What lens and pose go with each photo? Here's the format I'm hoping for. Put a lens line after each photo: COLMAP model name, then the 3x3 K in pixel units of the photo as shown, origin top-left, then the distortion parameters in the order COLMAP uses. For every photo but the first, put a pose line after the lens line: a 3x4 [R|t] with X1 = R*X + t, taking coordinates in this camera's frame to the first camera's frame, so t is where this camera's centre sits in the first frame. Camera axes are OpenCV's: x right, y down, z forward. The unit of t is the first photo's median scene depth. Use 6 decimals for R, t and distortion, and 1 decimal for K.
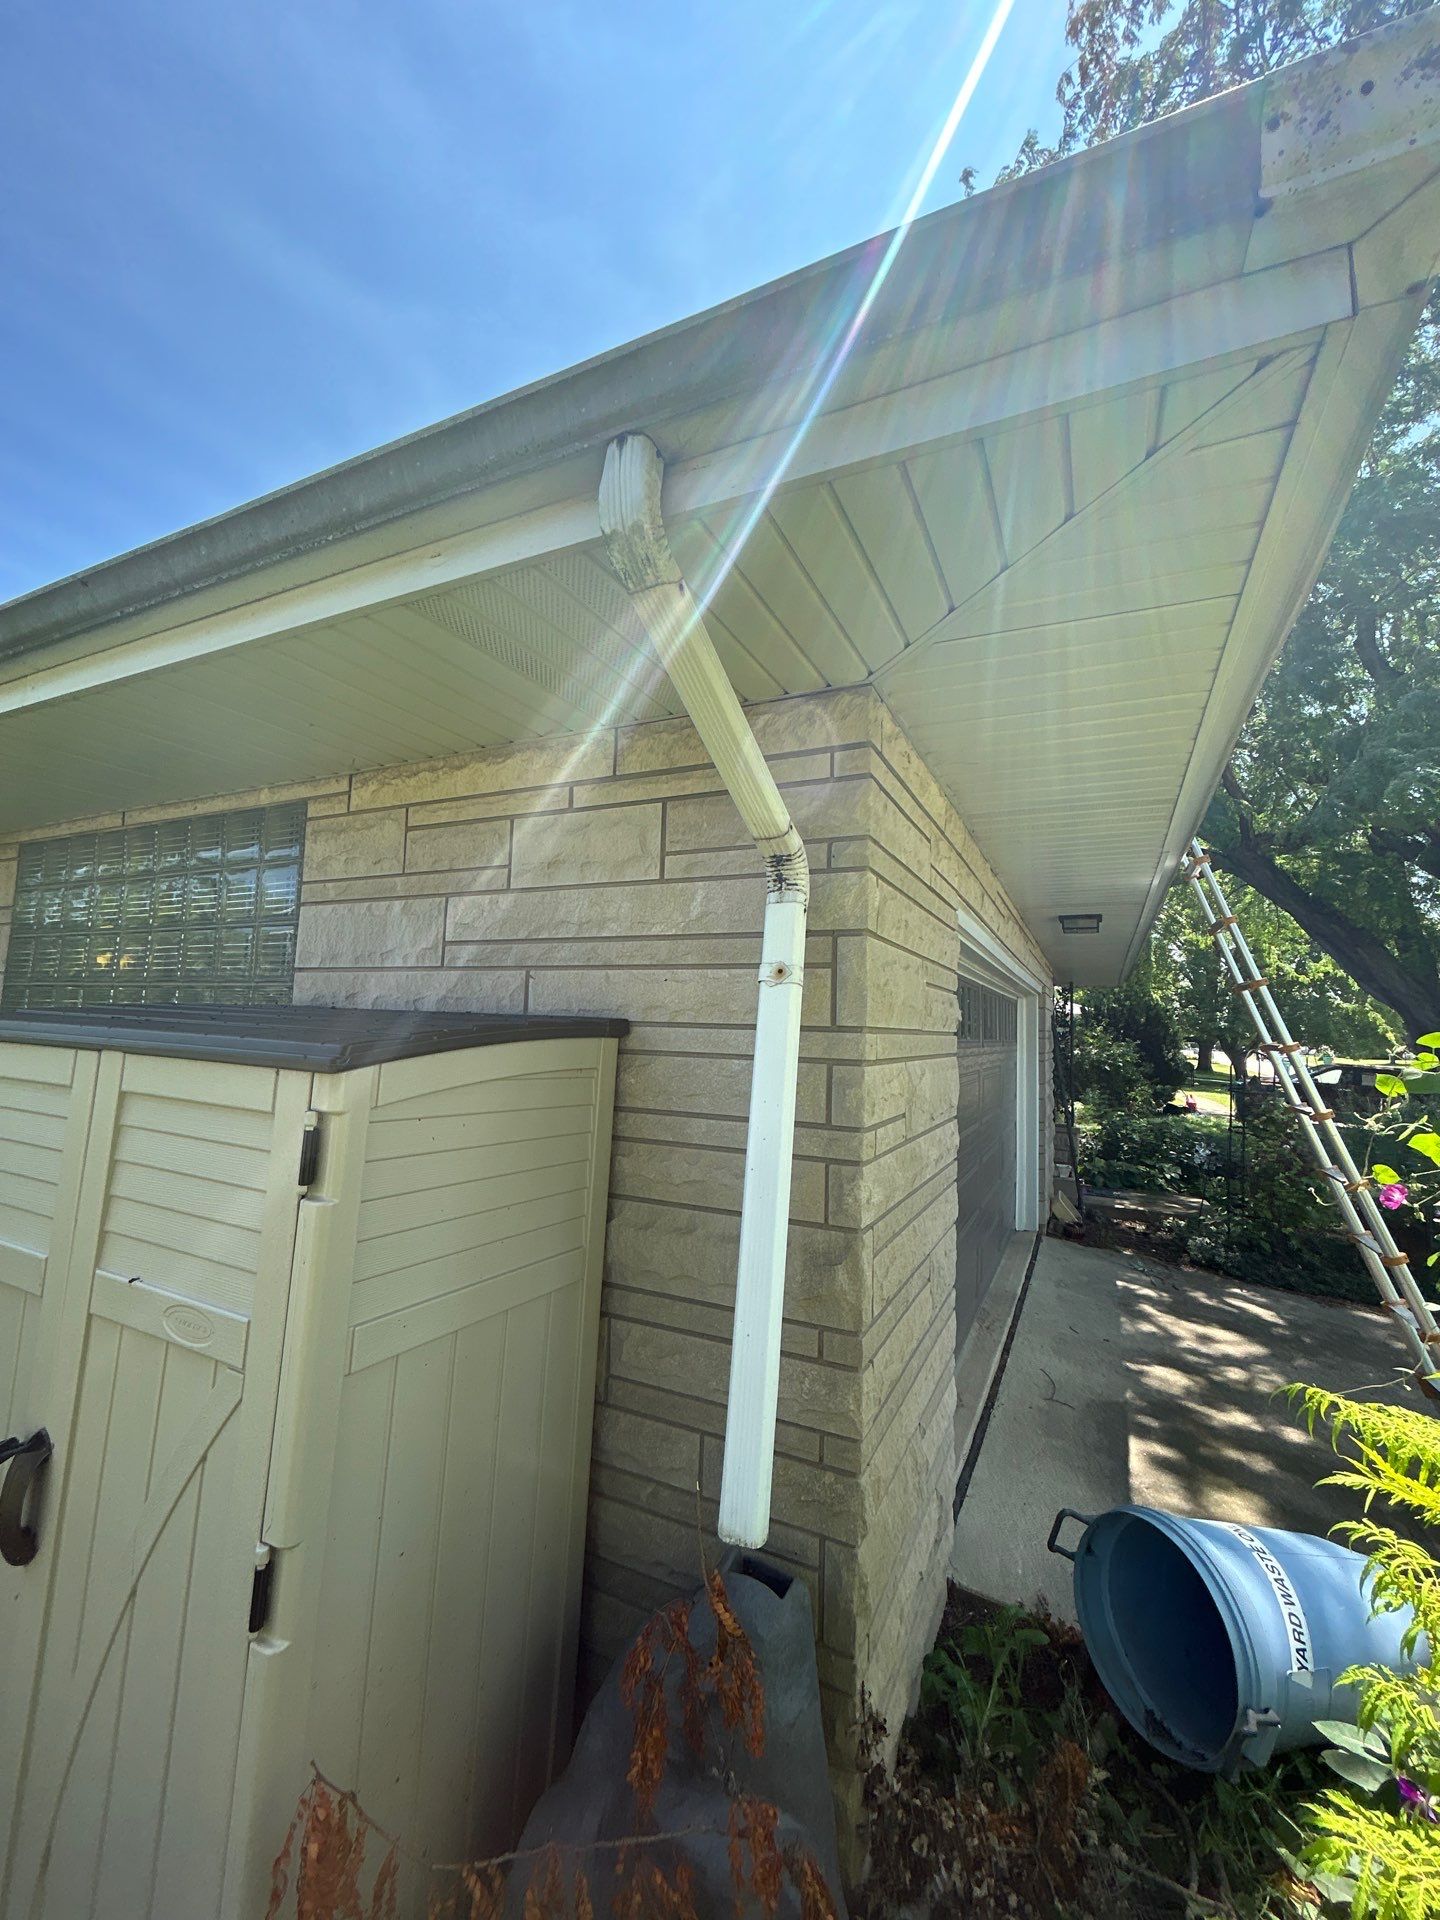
lens RADIAL K [[774.0, 0, 720.0], [0, 774.0, 960.0], [0, 0, 1]] dist [0.000483, 0.000041]
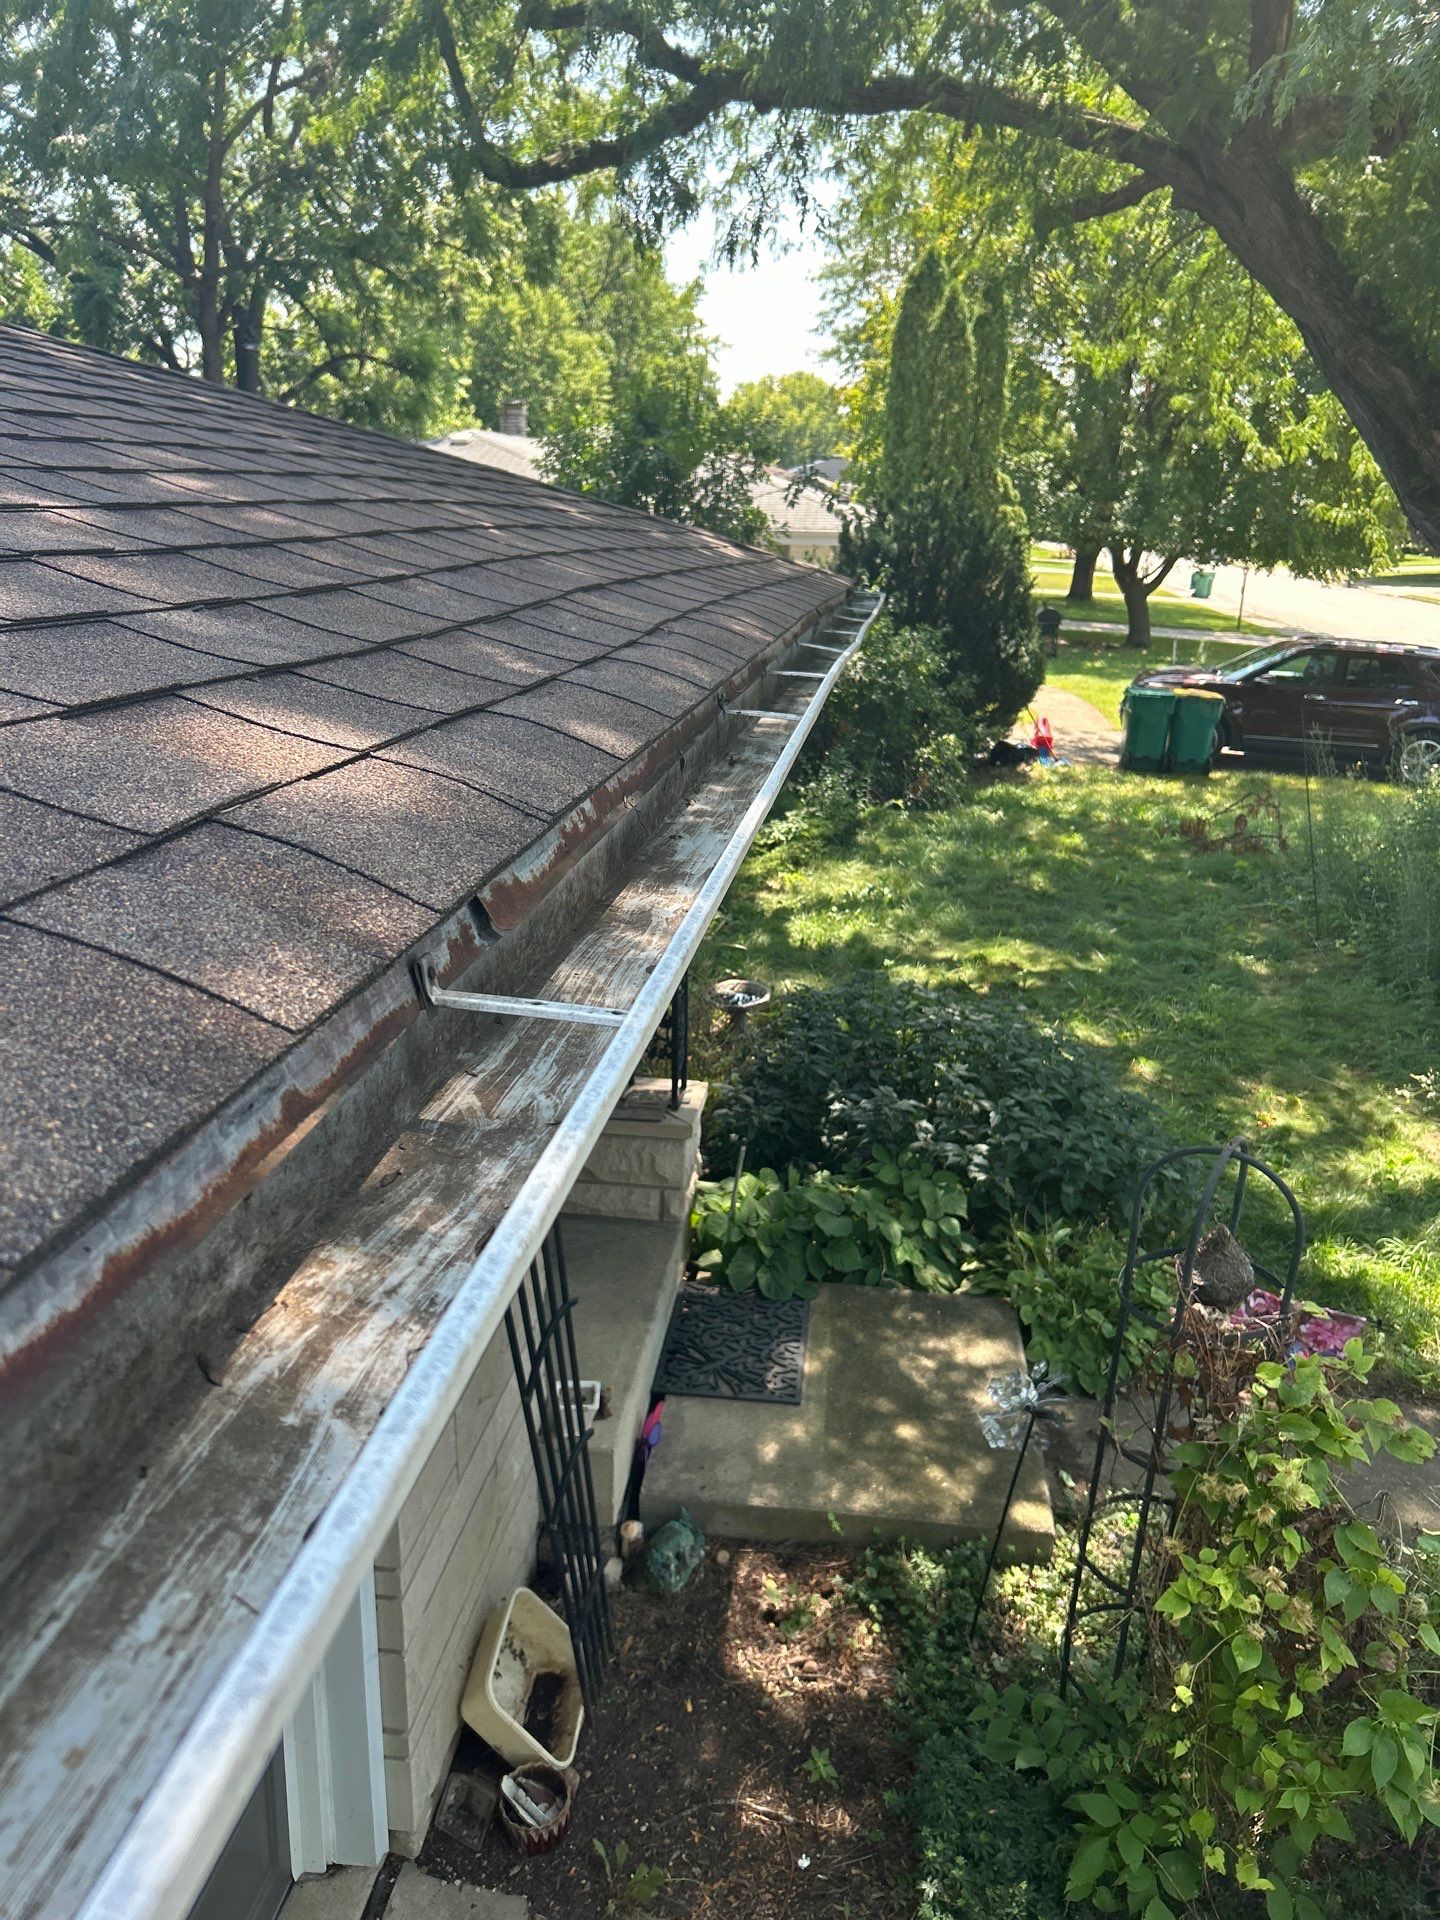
lens RADIAL K [[1448.5, 0, 720.0], [0, 1448.5, 960.0], [0, 0, 1]] dist [0.008651, 0.003928]
pose [[0.949073, -0.106099, 0.296654, 0.114794], [-0.018300, 0.921435, 0.388101, -0.027552], [-0.314525, -0.373765, 0.872567, 0.189513]]
